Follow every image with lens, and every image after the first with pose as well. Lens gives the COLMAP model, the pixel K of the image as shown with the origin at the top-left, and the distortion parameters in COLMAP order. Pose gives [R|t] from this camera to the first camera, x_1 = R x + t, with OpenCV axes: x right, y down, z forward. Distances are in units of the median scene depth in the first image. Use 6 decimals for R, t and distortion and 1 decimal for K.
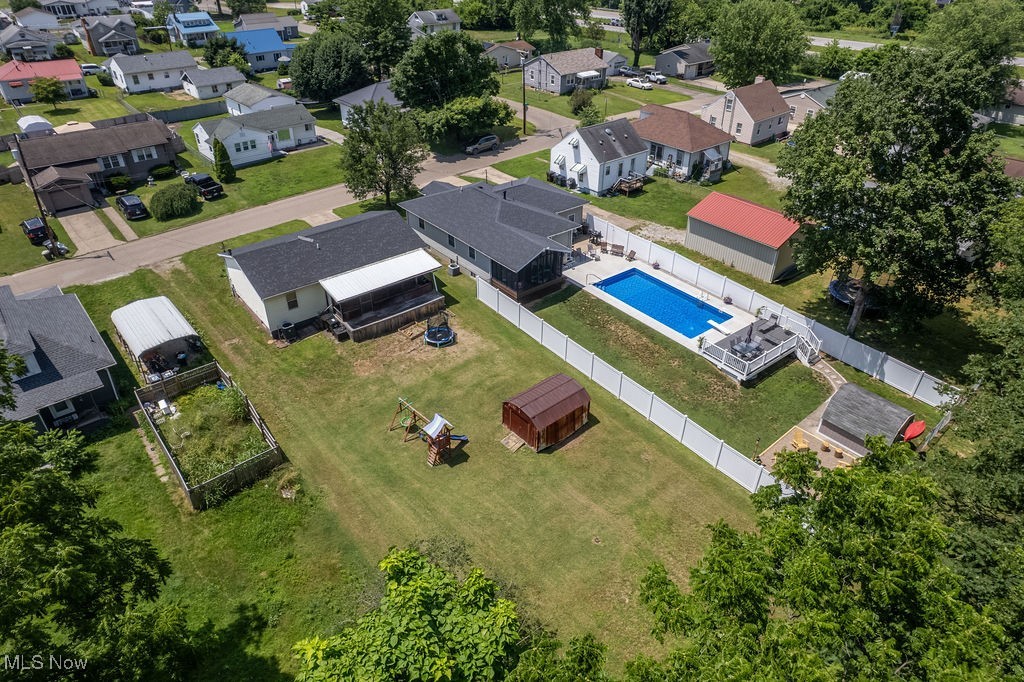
lens RADIAL K [[655.2, 0, 512.8], [0, 655.2, 337.7], [0, 0, 1]] dist [-0.072942, 0.065416]
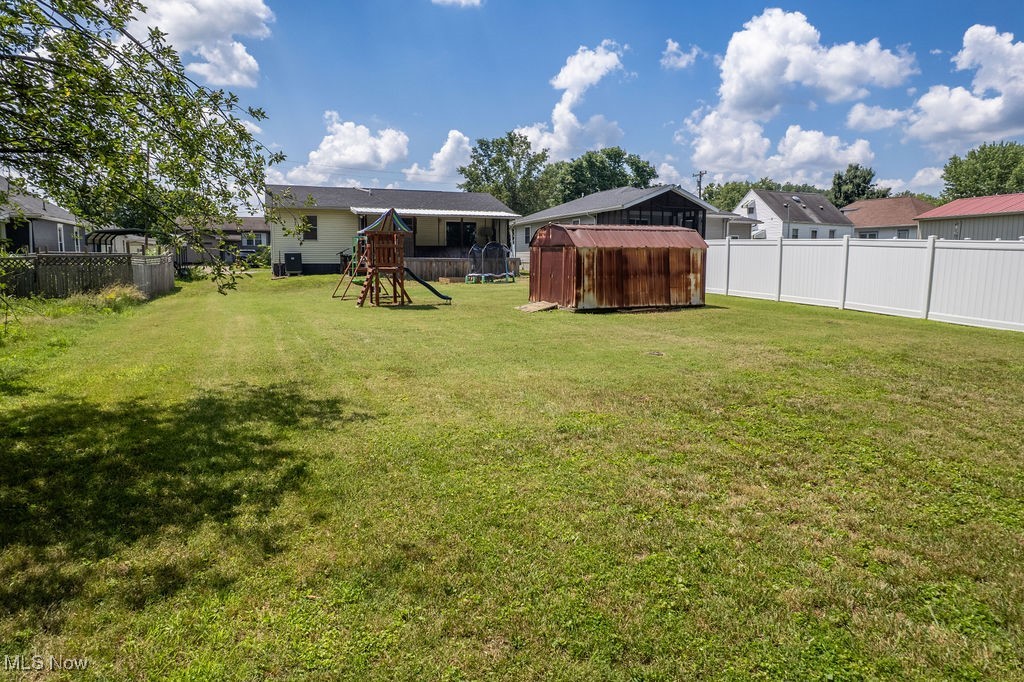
lens RADIAL K [[656.8, 0, 515.3], [0, 656.8, 326.1], [0, 0, 1]] dist [-0.043952, 0.000374]
pose [[0.948325, 0.030543, -0.315828, 0.114444], [-0.173320, 0.883606, -0.434971, 0.313030], [0.265783, 0.467234, 0.843239, 0.477445]]
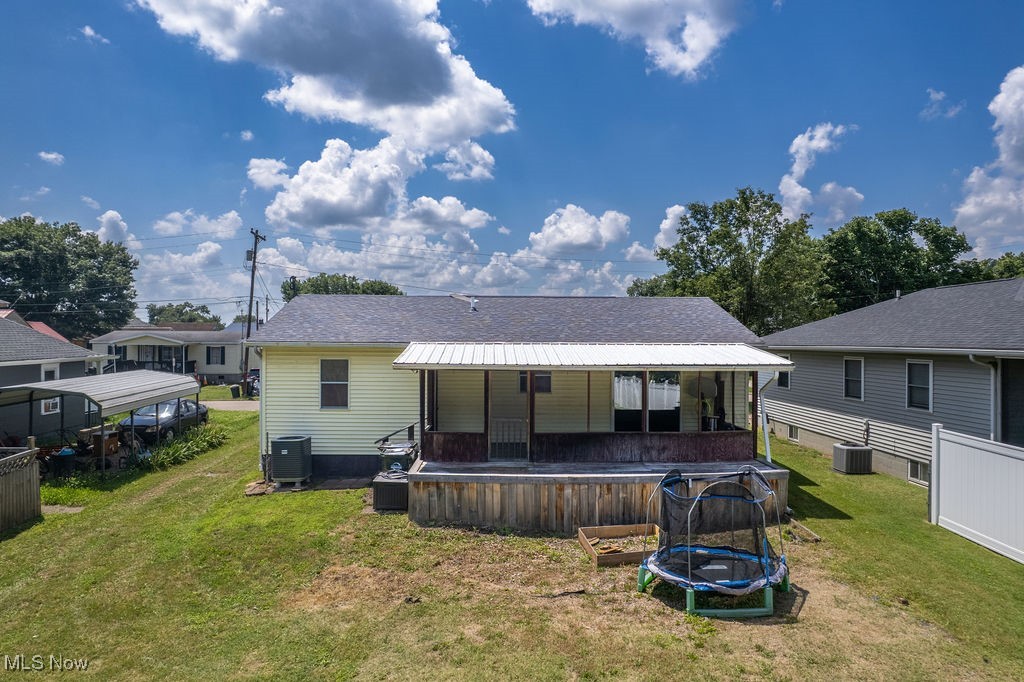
lens RADIAL K [[655.2, 0, 512.8], [0, 655.2, 337.7], [0, 0, 1]] dist [-0.072942, 0.065416]
pose [[0.795221, -0.003643, -0.606309, -0.034760], [-0.331427, 0.834753, -0.439708, 0.048711], [0.507720, 0.550612, 0.662606, 0.770749]]
